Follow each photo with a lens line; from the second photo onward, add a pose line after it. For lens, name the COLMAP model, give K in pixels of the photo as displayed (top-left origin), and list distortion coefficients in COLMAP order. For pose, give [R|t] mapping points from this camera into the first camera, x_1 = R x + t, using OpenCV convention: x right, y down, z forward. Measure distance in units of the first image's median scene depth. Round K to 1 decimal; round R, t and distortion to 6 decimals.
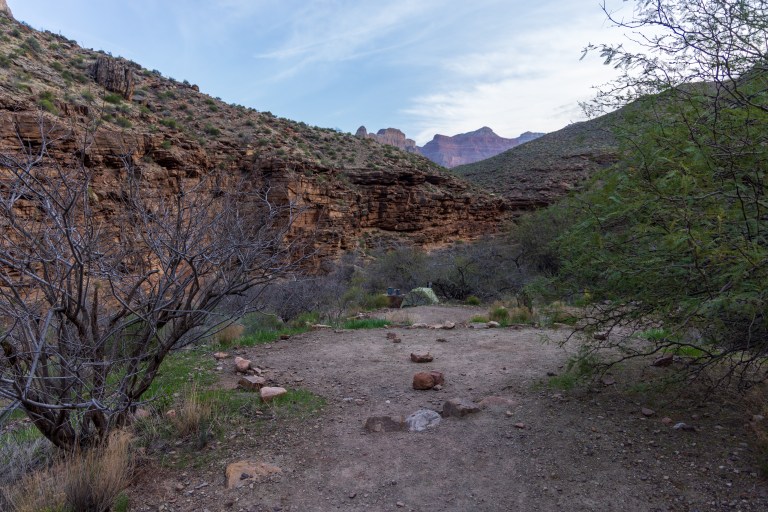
lens RADIAL K [[512.6, 0, 387.1], [0, 512.6, 256.5], [0, 0, 1]] dist [0.005279, 0.002960]
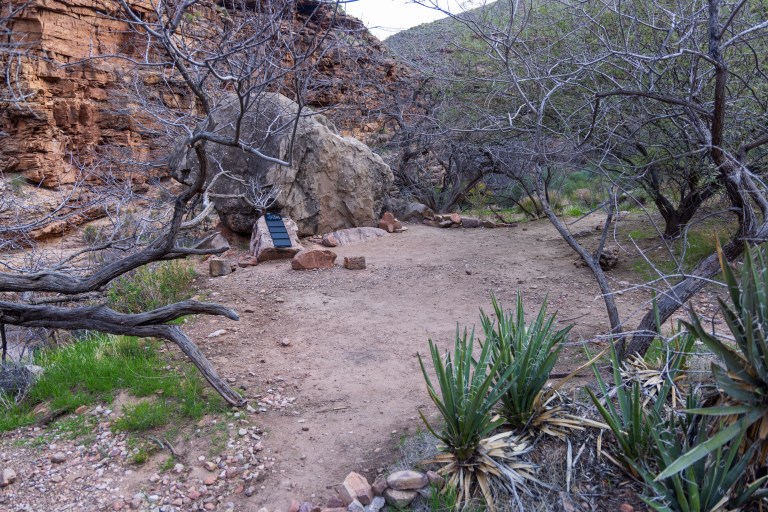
lens RADIAL K [[512.6, 0, 389.9], [0, 512.6, 253.6], [0, 0, 1]] dist [0.005279, 0.002960]
pose [[0.965412, -0.055439, 0.254766, -0.048237], [0.011619, 0.985310, 0.170379, 0.024894], [-0.260469, -0.161526, 0.951875, 0.510950]]
